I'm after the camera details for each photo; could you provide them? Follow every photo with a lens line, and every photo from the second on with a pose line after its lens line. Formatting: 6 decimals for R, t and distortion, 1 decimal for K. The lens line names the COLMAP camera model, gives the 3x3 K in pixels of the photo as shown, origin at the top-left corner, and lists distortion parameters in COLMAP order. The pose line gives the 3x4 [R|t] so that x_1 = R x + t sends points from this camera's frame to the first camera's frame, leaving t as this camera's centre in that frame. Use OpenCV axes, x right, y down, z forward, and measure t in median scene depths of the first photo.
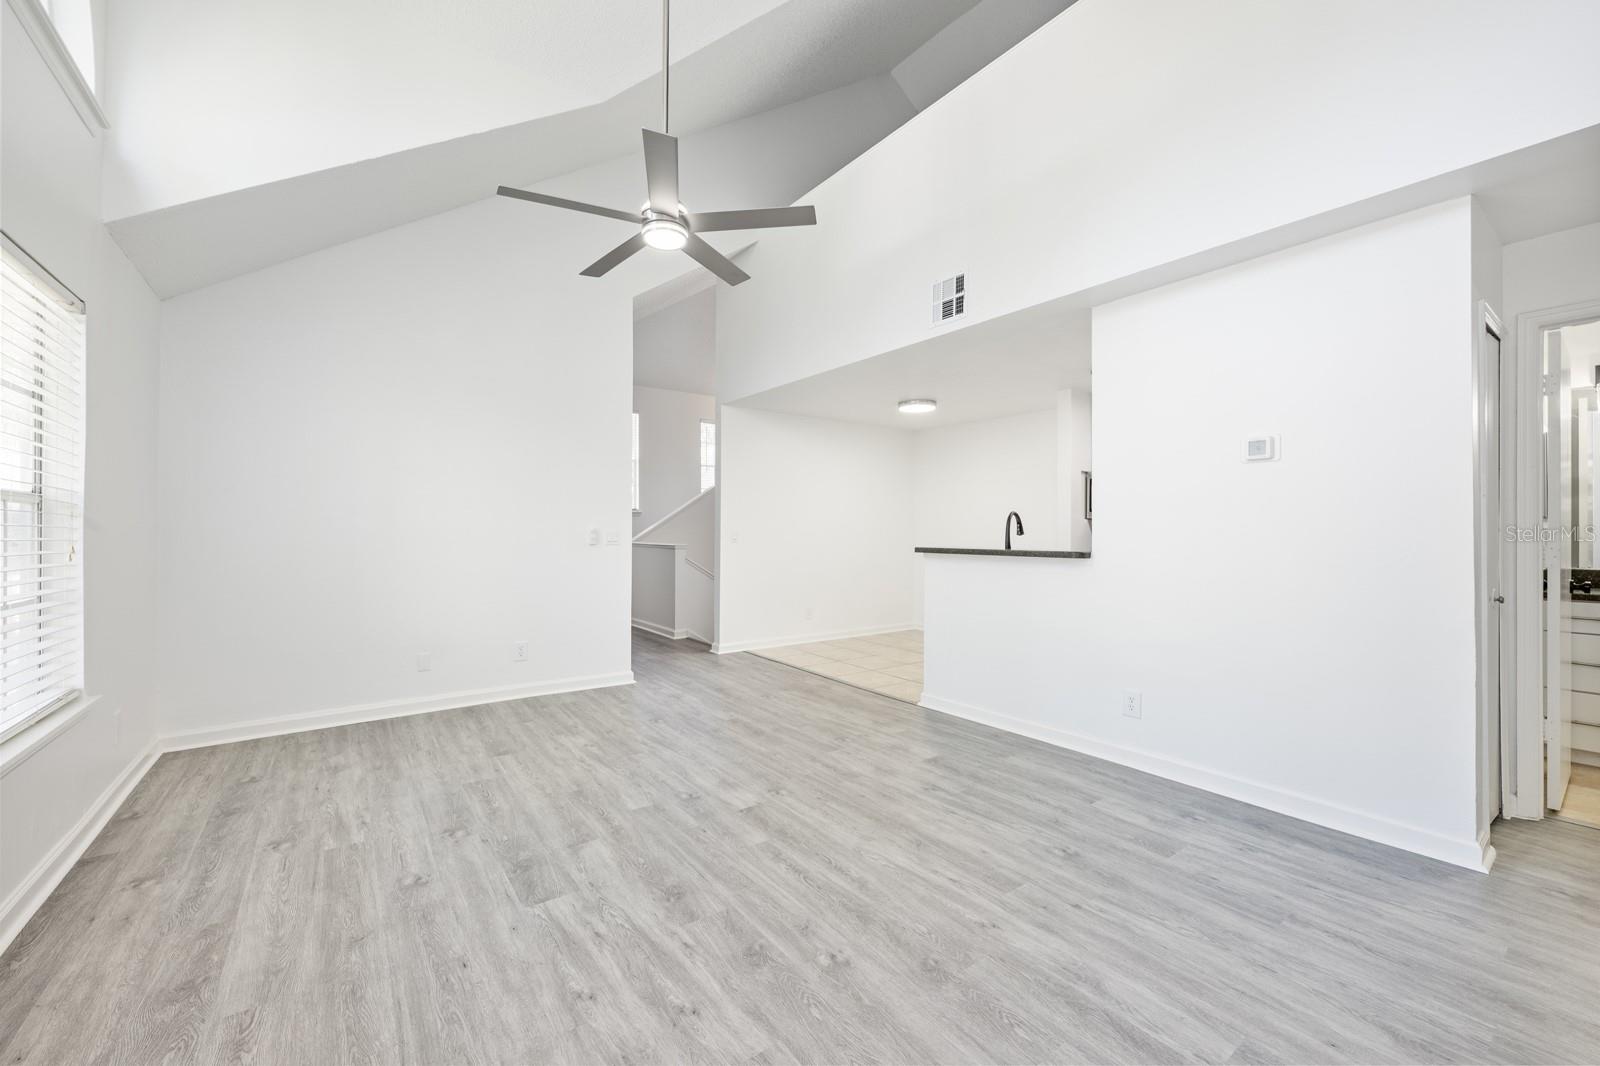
lens RADIAL K [[634.1, 0, 805.9], [0, 634.1, 527.1], [0, 0, 1]] dist [-0.002038, -0.000226]
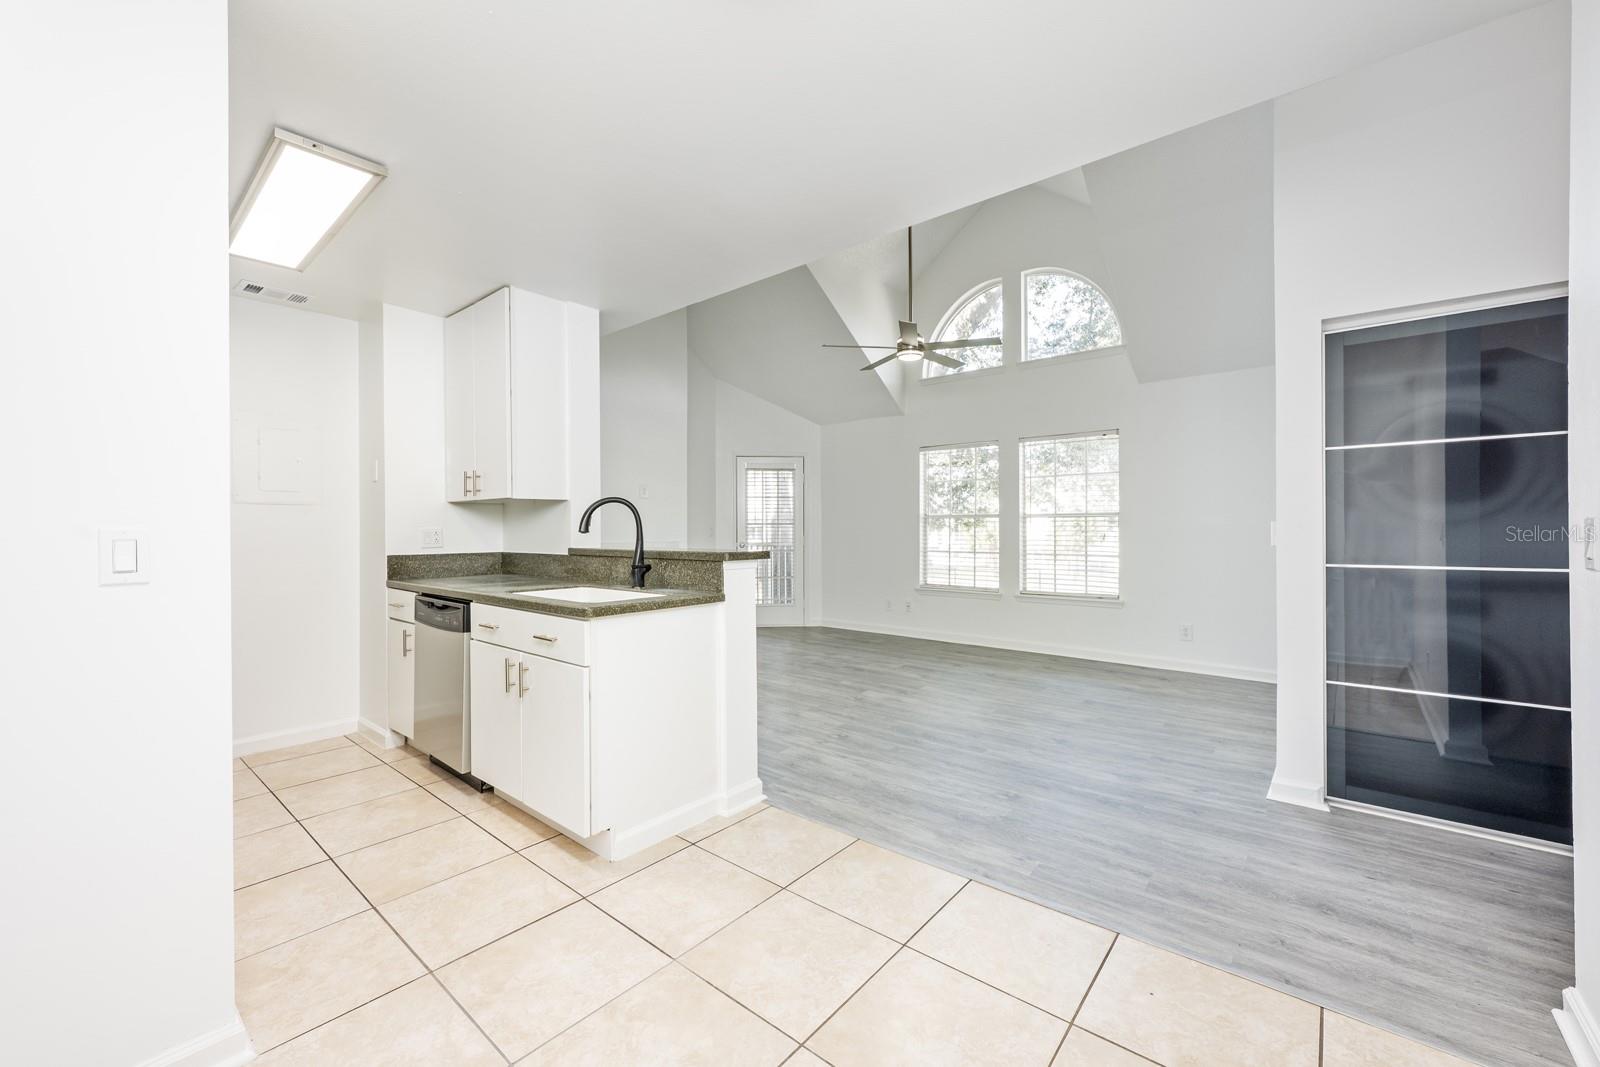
lens RADIAL K [[634.1, 0, 800.3], [0, 634.1, 529.6], [0, 0, 1]] dist [-0.002038, -0.000226]
pose [[-0.972966, 0.000771, -0.230947, 0.487584], [0.002407, 0.999974, -0.006803, 0.023130], [0.230936, -0.007175, -0.972942, 2.729445]]
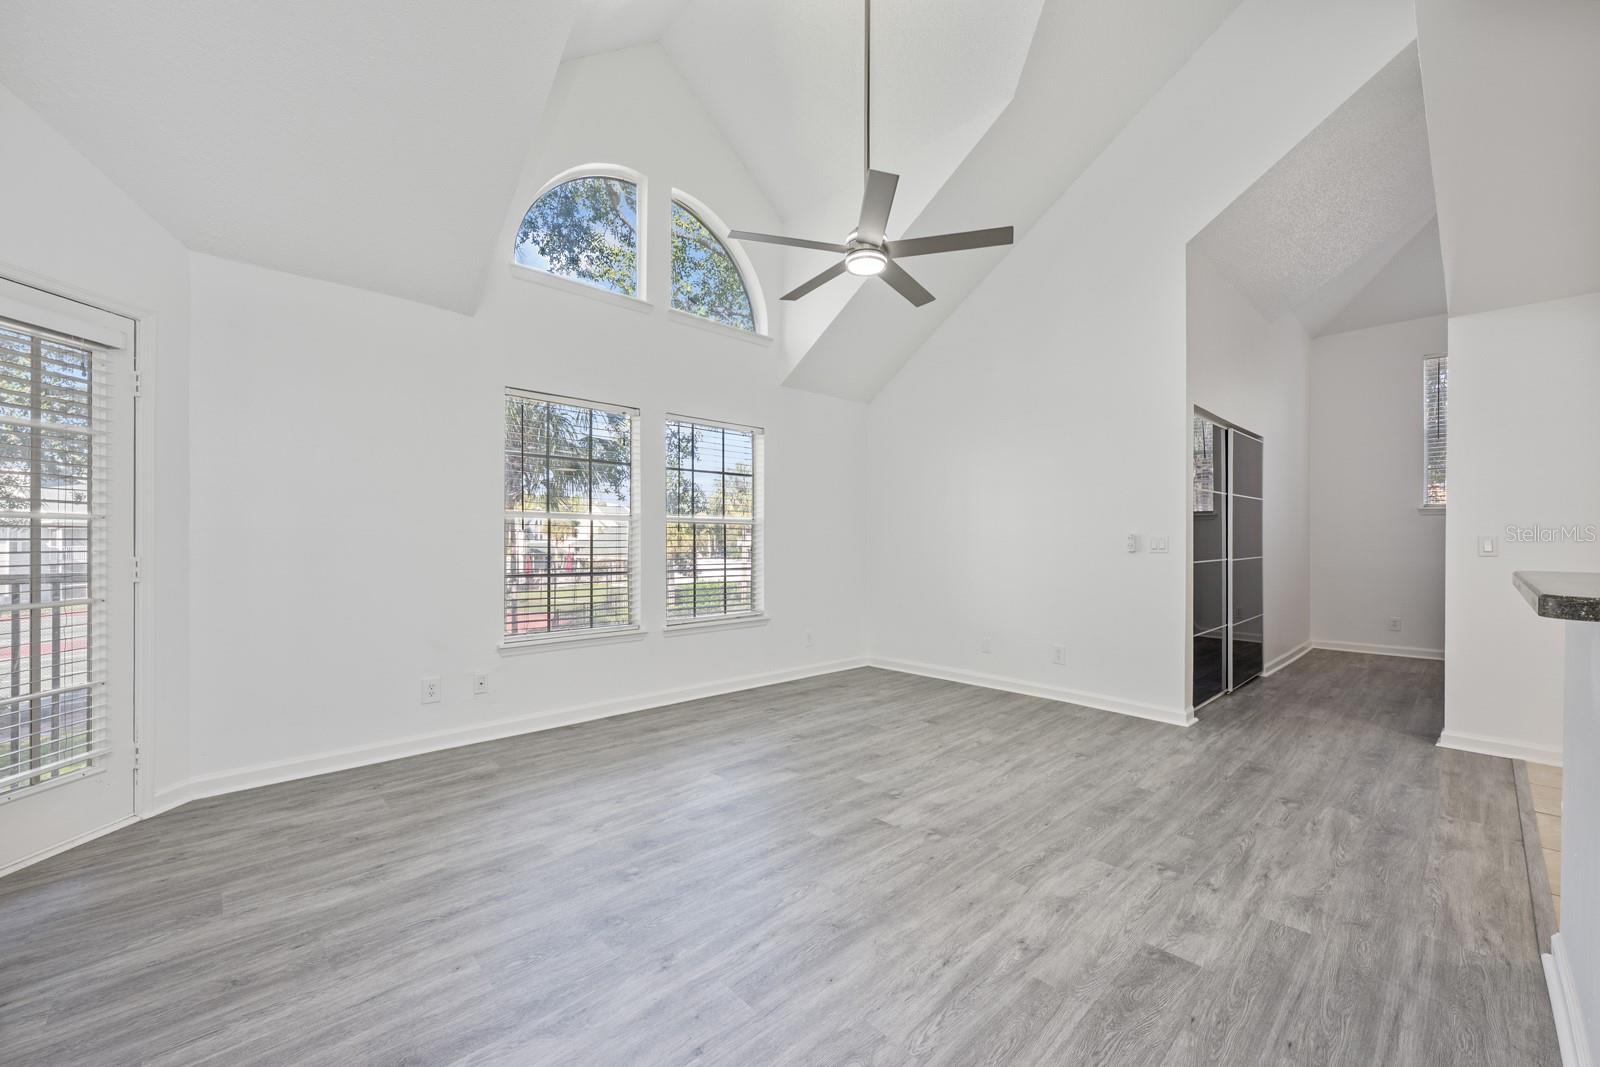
lens RADIAL K [[634.1, 0, 792.5], [0, 634.1, 539.9], [0, 0, 1]] dist [-0.002038, -0.000226]
pose [[0.104970, 0.000564, -0.994475, 0.889123], [0.004813, 0.999988, 0.001075, 0.013157], [0.994464, -0.004899, 0.104966, 0.796483]]
